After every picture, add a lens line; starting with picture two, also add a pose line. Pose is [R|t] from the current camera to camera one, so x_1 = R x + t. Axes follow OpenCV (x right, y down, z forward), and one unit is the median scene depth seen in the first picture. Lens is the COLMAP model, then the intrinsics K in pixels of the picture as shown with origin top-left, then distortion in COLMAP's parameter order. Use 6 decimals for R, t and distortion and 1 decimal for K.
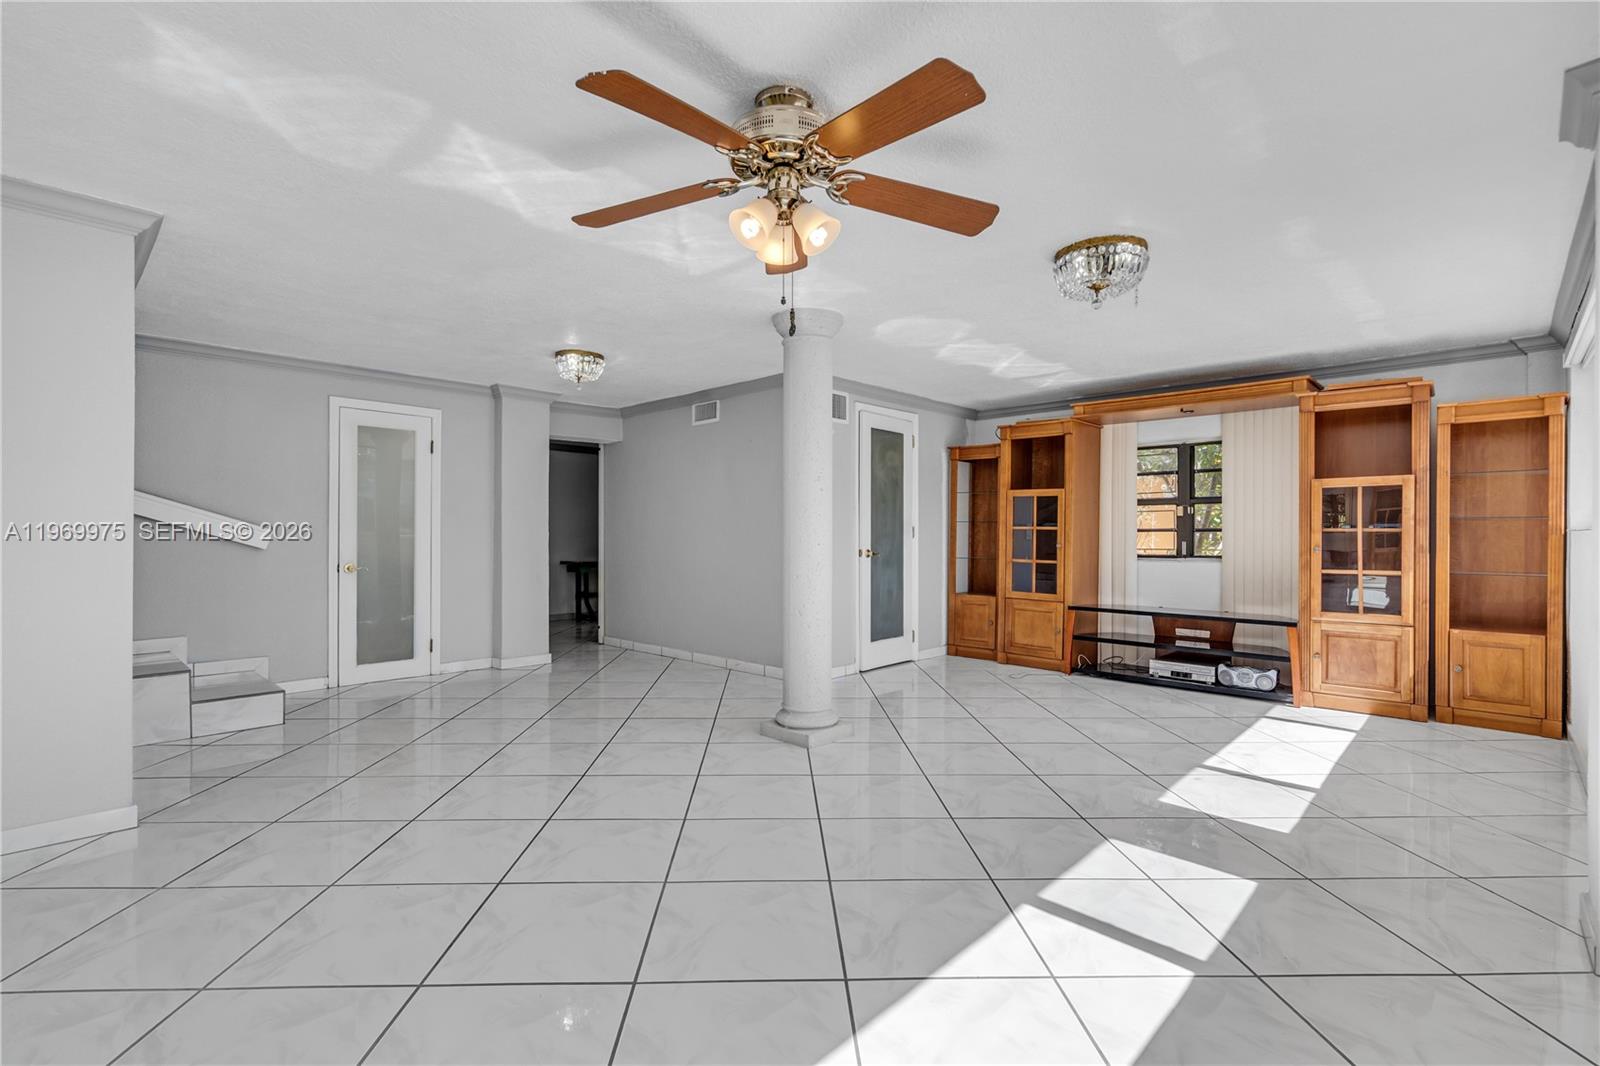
lens RADIAL K [[730.6, 0, 800.0], [0, 730.6, 533.0], [0, 0, 1]] dist [-0.004302, -0.000754]
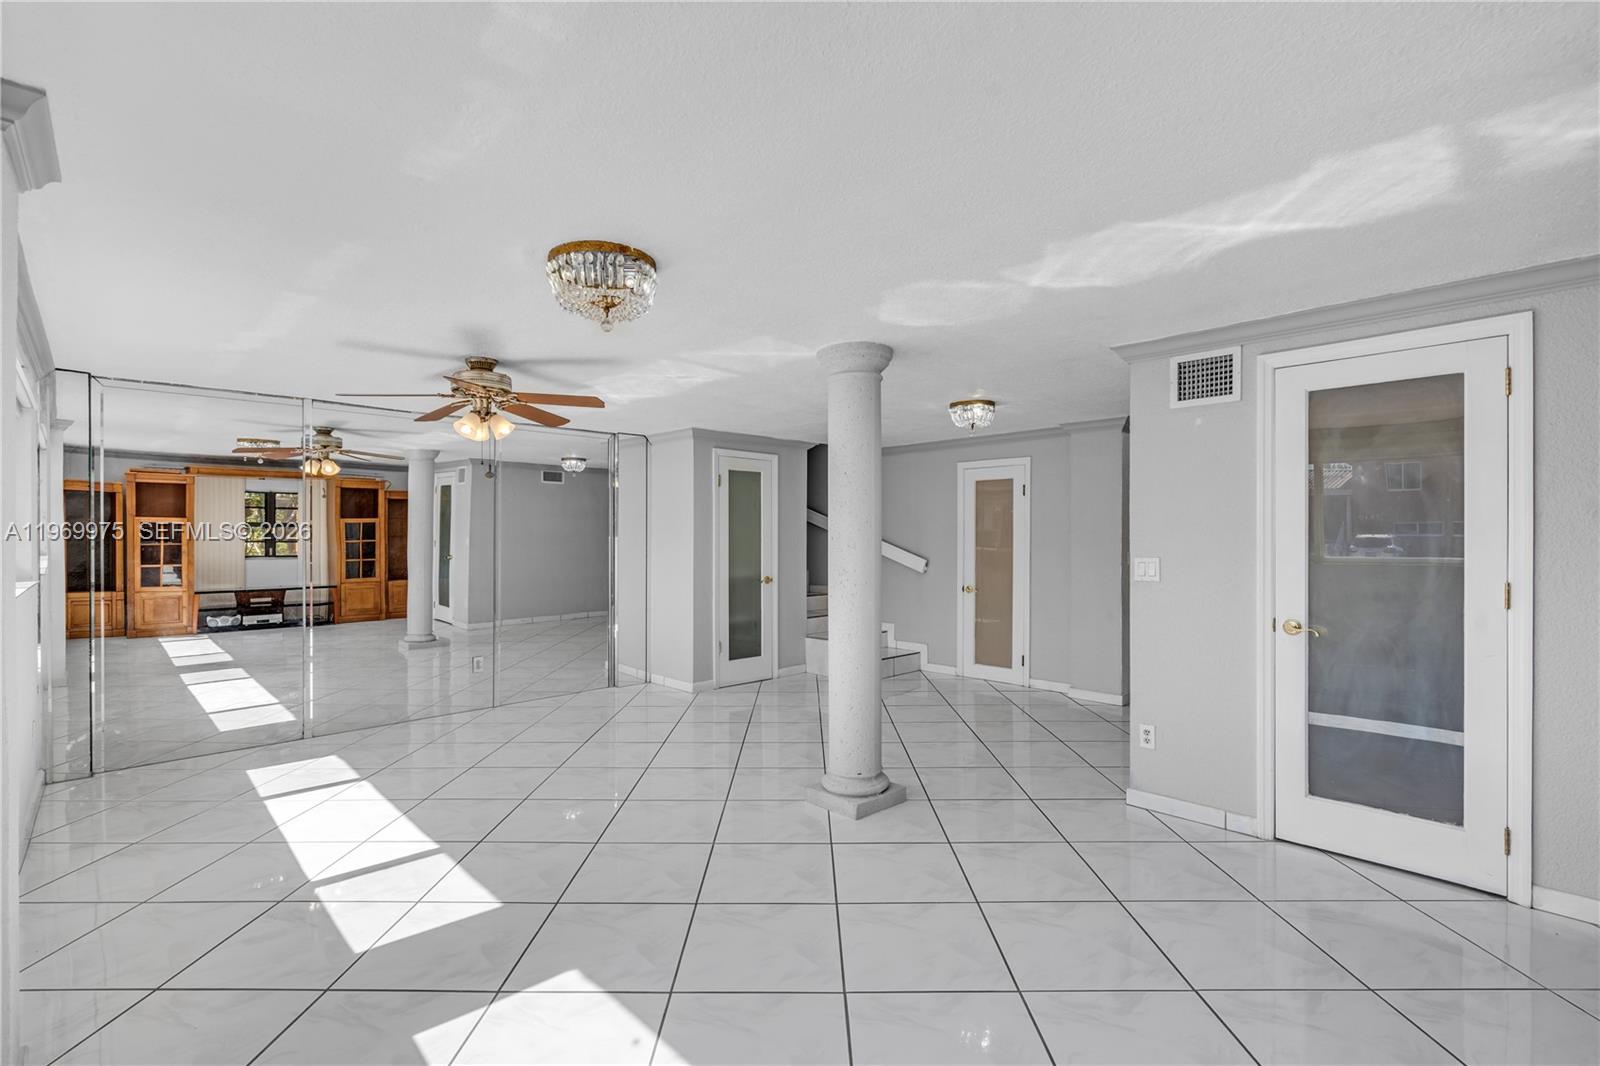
lens RADIAL K [[730.6, 0, 800.0], [0, 730.6, 533.0], [0, 0, 1]] dist [-0.004302, -0.000754]
pose [[-0.041581, -0.009559, -0.999089, 0.854614], [0.002847, 0.999949, -0.009686, -0.049538], [0.999131, -0.003247, -0.041552, 0.876525]]
